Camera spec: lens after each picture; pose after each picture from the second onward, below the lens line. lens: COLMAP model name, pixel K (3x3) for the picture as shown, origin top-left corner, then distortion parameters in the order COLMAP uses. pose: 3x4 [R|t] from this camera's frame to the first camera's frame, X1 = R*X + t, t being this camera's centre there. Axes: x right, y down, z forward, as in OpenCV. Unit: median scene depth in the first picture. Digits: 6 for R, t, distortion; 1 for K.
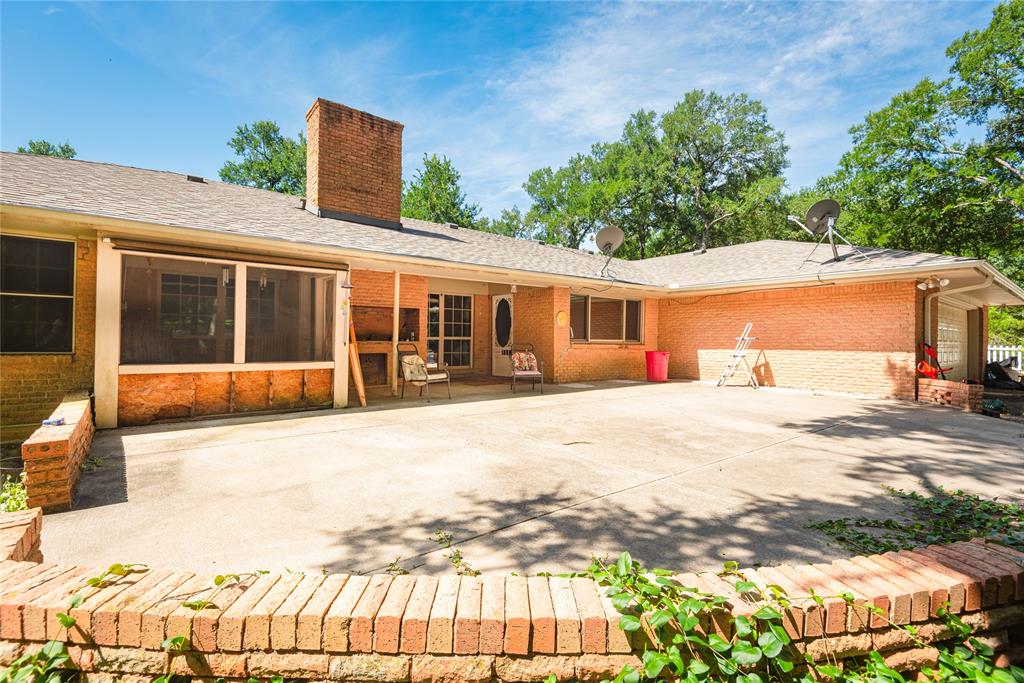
lens RADIAL K [[470.5, 0, 510.5], [0, 470.5, 340.4], [0, 0, 1]] dist [0.002039, -0.000228]
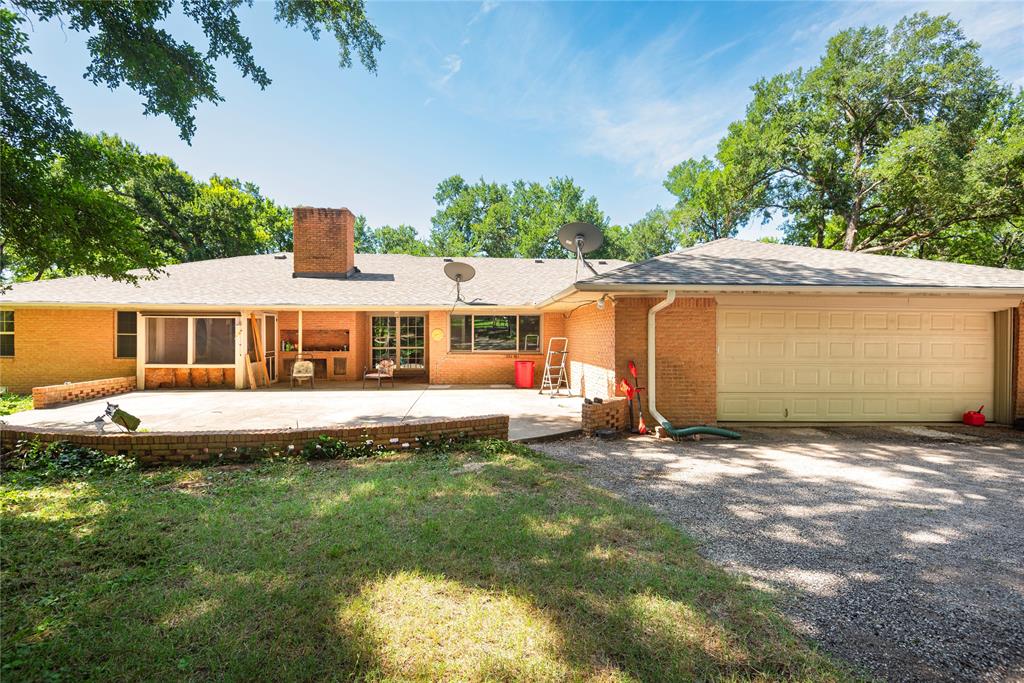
lens RADIAL K [[470.5, 0, 506.3], [0, 470.5, 341.6], [0, 0, 1]] dist [0.002039, -0.000228]
pose [[0.814480, -0.001145, -0.580190, 1.354723], [0.005169, 0.999973, 0.005283, -0.042844], [0.580168, -0.007302, 0.814464, 0.071834]]
